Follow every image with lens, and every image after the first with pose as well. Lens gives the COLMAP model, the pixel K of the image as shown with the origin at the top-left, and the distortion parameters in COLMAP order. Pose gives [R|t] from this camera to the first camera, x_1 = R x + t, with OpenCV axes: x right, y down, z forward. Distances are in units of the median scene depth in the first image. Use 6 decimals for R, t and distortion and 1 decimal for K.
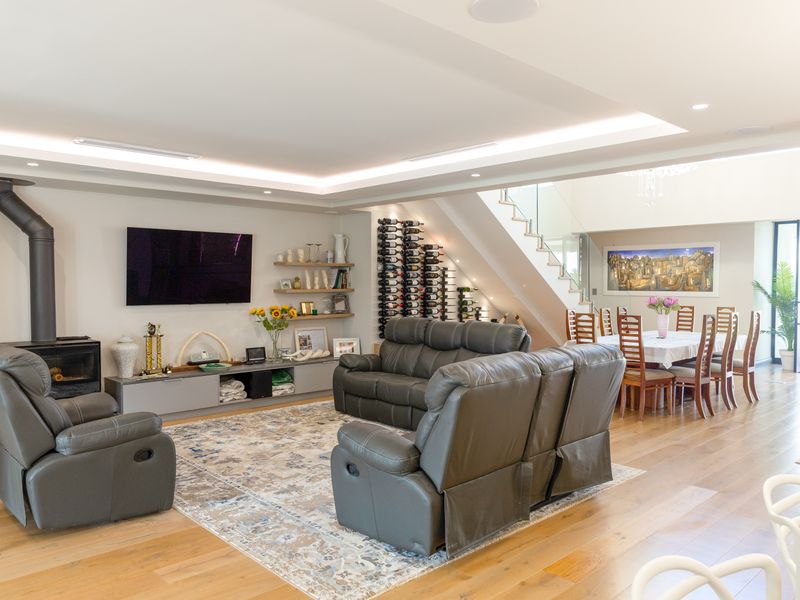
lens RADIAL K [[629.2, 0, 401.1], [0, 629.2, 286.8], [0, 0, 1]] dist [0.002439, 0.004703]
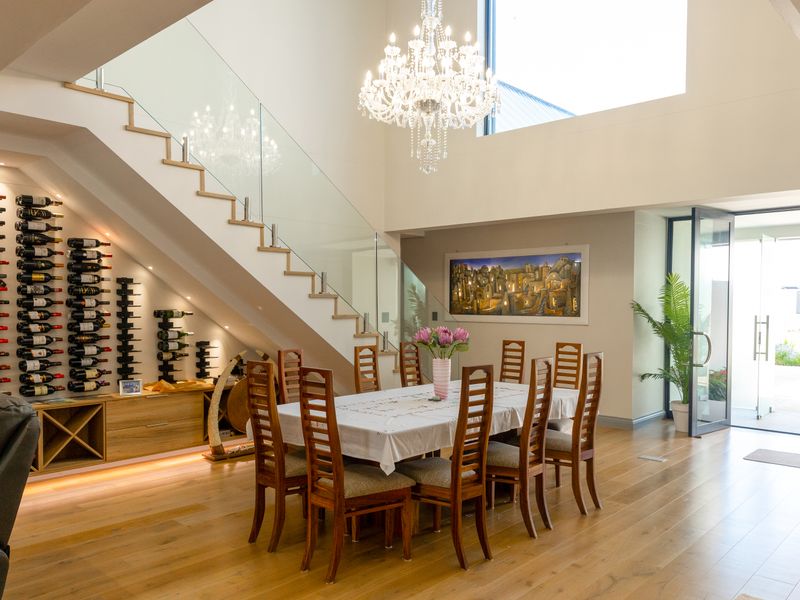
lens RADIAL K [[641.4, 0, 400.0], [0, 641.4, 300.0], [0, 0, 1]] dist [0.028317, 0.003229]
pose [[0.997999, 0.002777, 0.063173, 0.252607], [-0.002070, 0.999935, -0.011255, -0.002537], [-0.063200, 0.011101, 0.997939, 0.305377]]
